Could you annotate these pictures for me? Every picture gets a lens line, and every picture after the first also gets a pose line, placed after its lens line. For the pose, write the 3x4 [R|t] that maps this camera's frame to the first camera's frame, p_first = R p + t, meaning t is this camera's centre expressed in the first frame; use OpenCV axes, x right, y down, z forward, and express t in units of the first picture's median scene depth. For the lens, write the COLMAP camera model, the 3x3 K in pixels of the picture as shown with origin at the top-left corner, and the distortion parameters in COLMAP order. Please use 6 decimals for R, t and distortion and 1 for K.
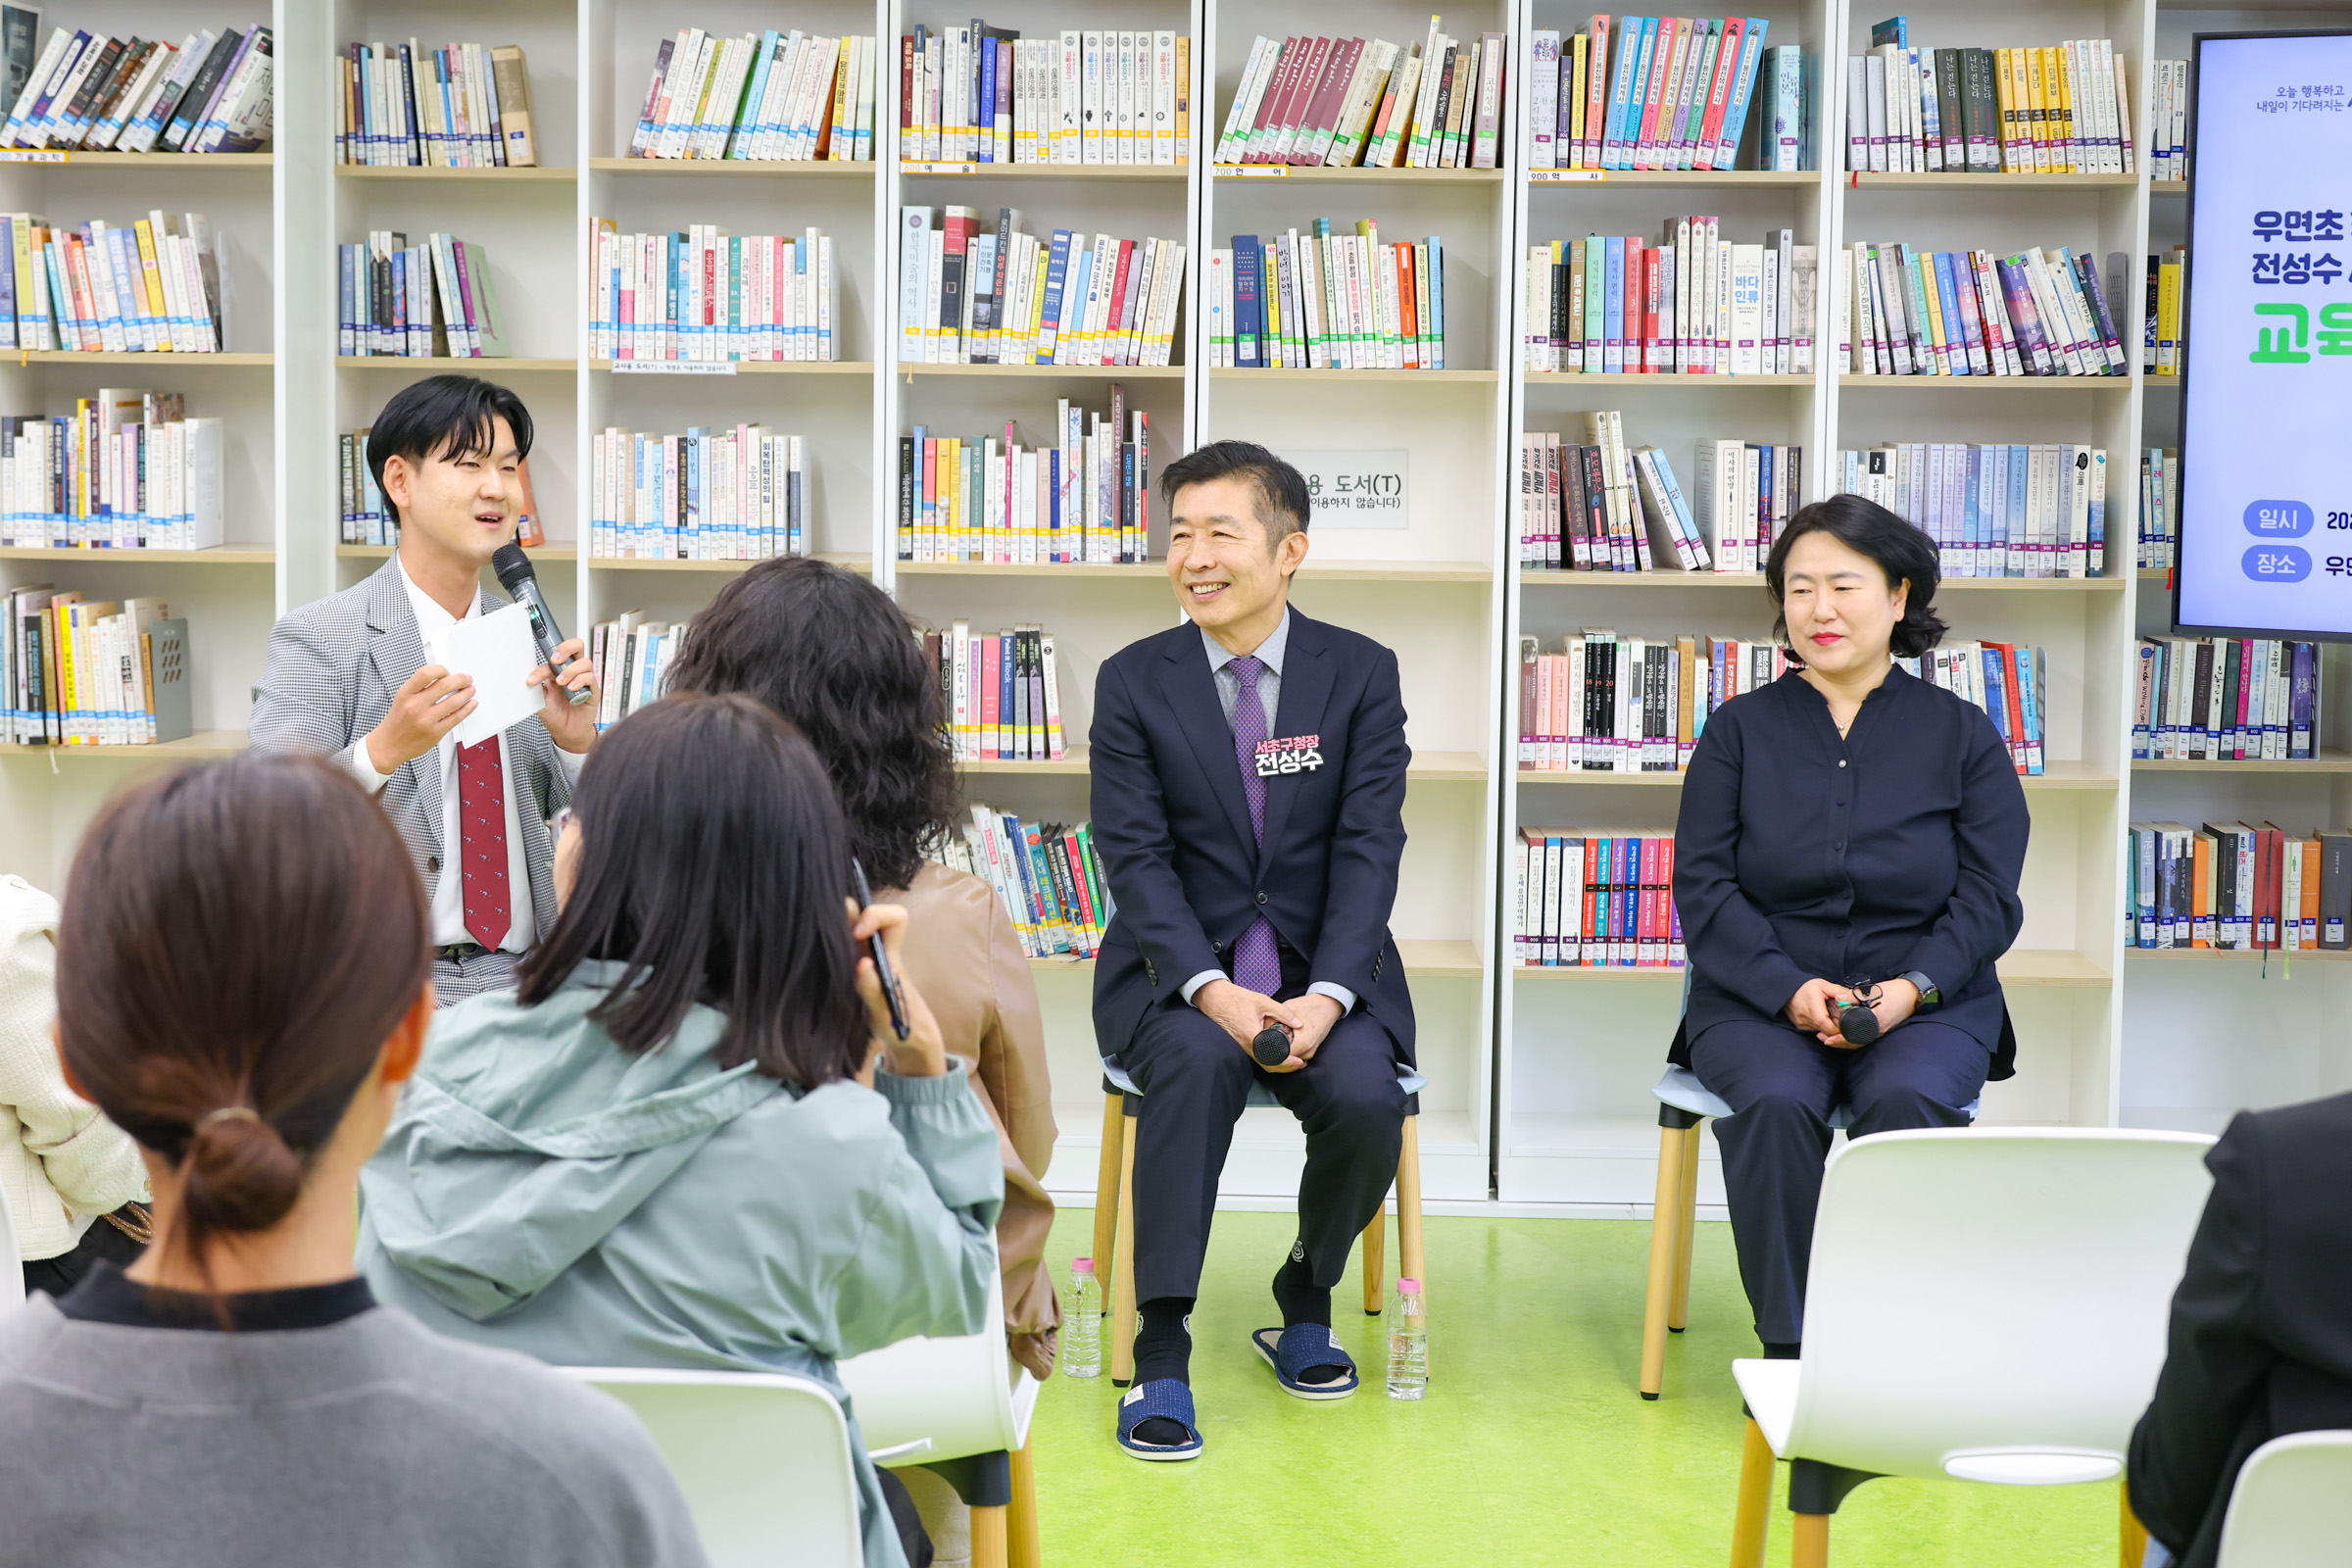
lens RADIAL K [[3865.3, 0, 1045.2], [0, 3865.3, 688.3], [0, 0, 1]] dist [0.047449, -0.276283]
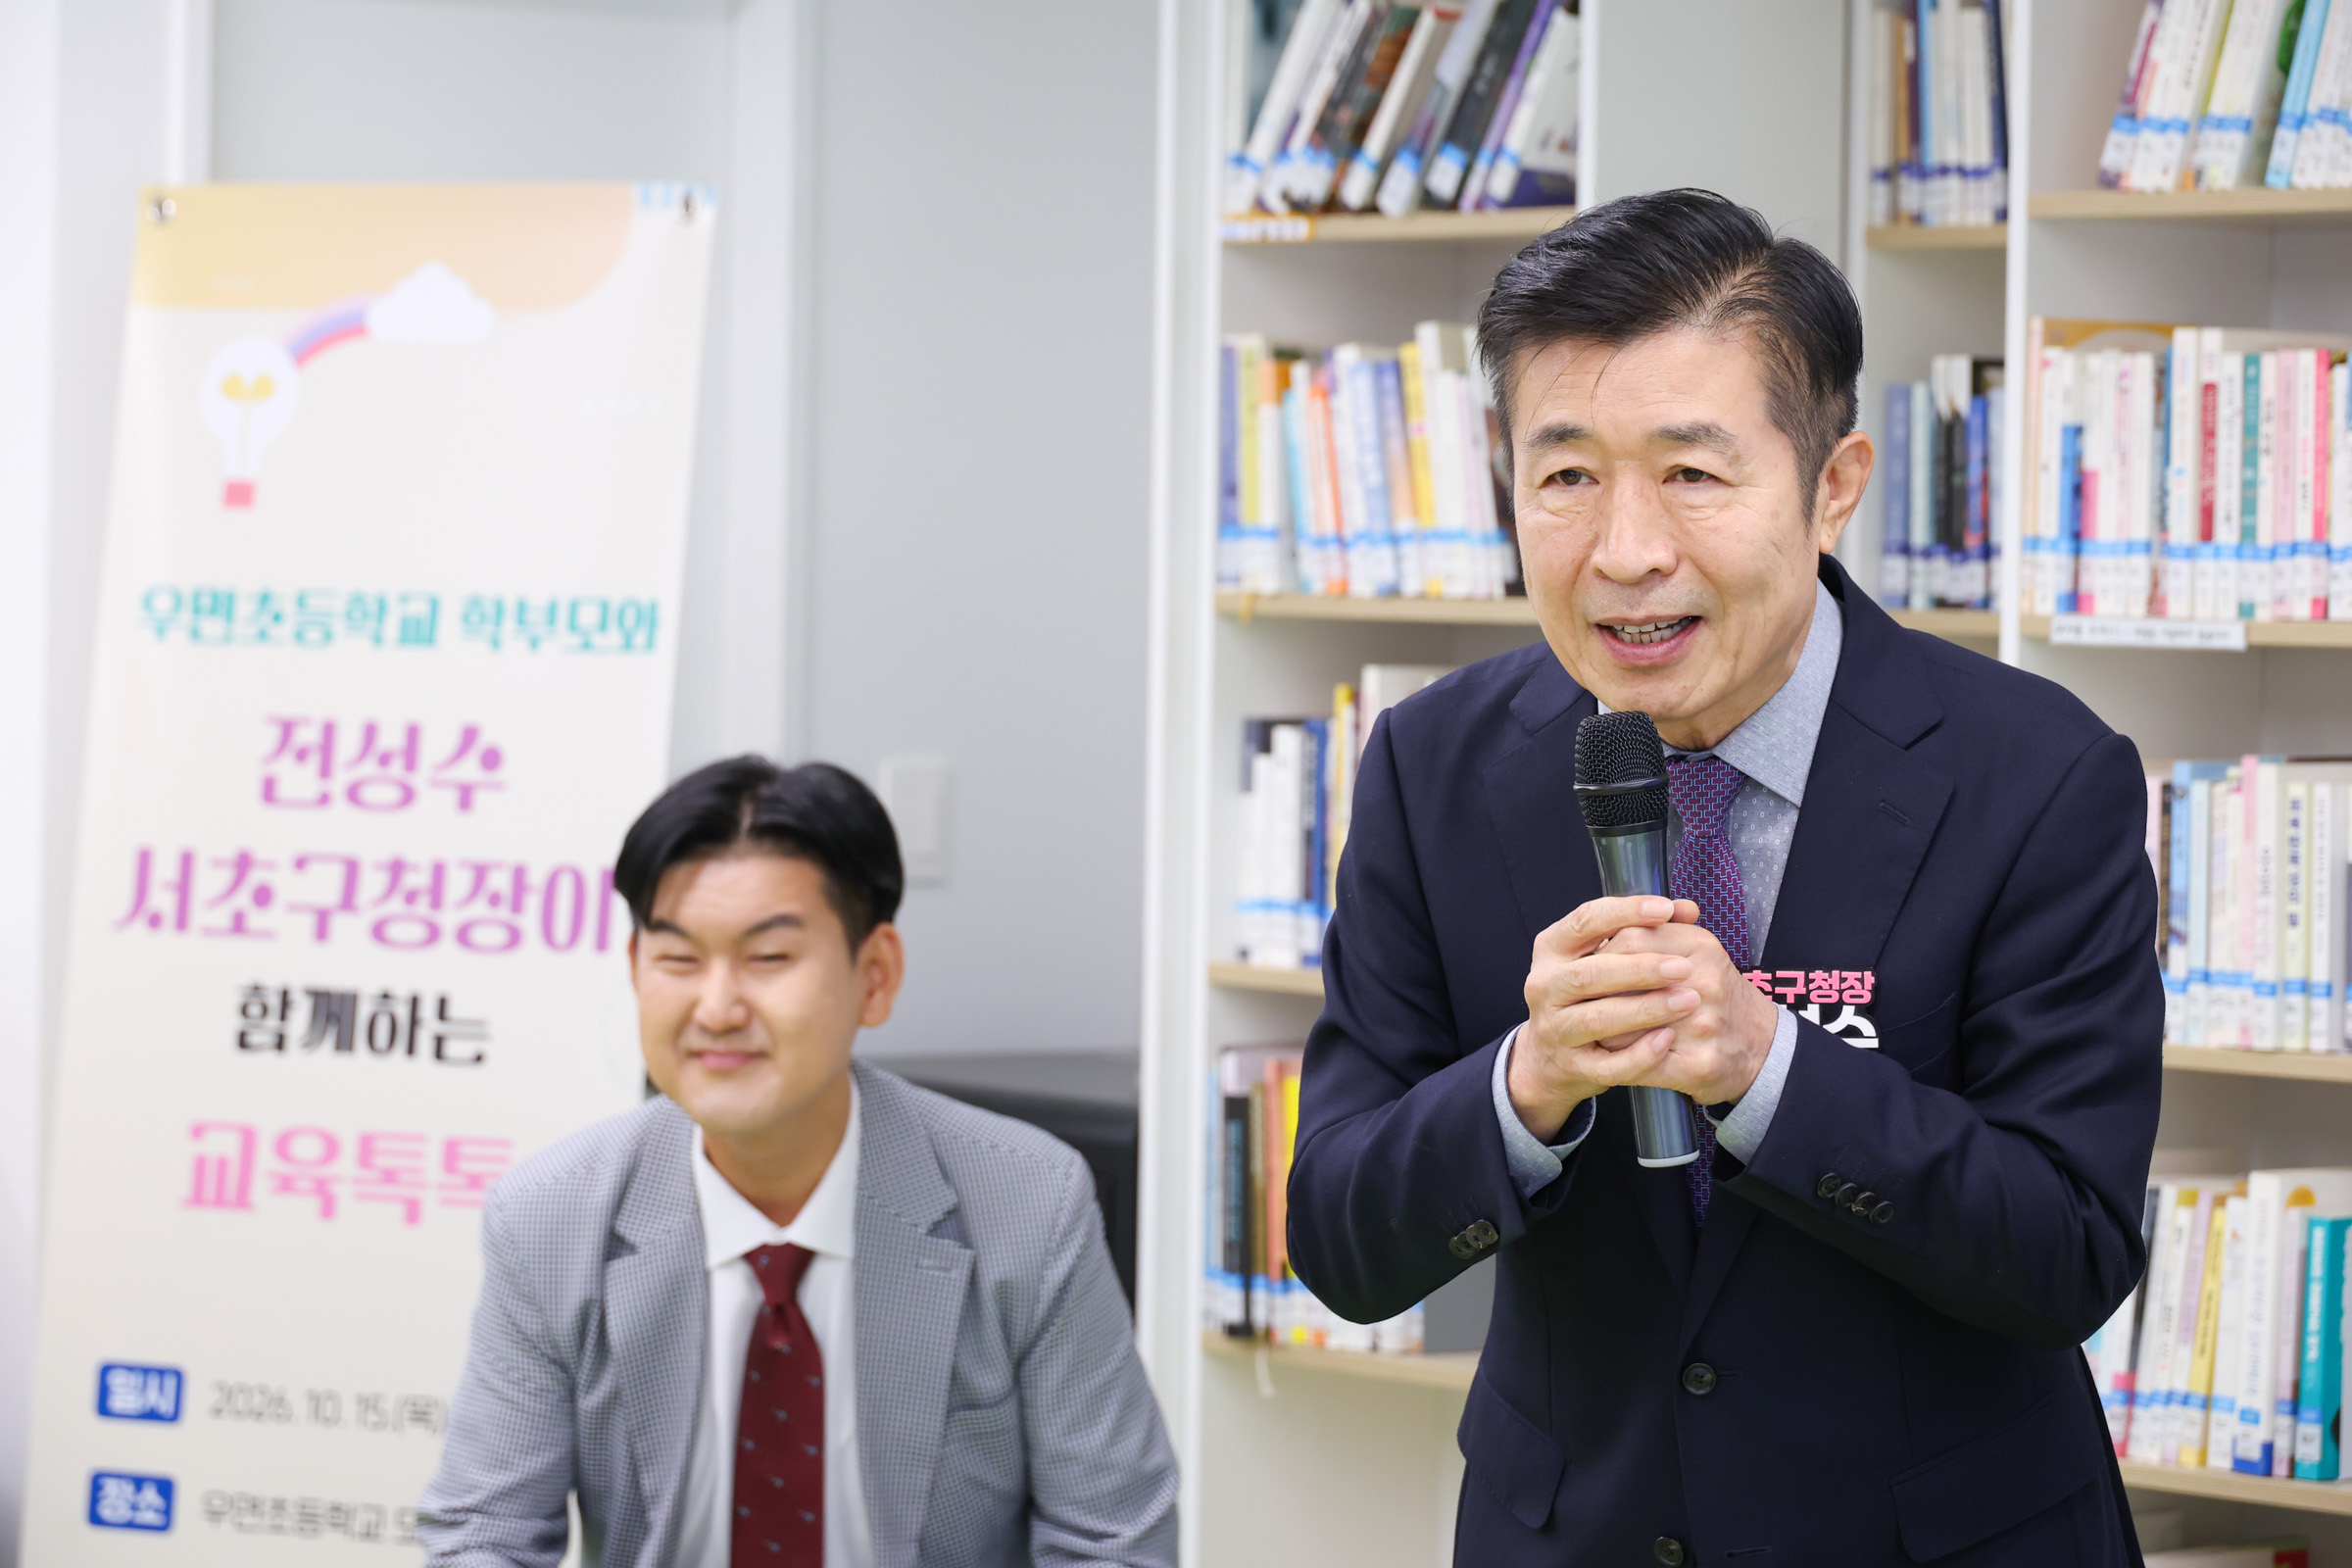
lens RADIAL K [[7738.7, 0, 1176.0], [0, 7738.7, 784.0], [0, 0, 1]] dist [-0.062543, -1.792331]
pose [[0.666856, 0.022049, -0.744860, 0.525825], [-0.073992, 0.996582, -0.036744, -0.021621], [0.741504, 0.079617, 0.666208, 0.291473]]
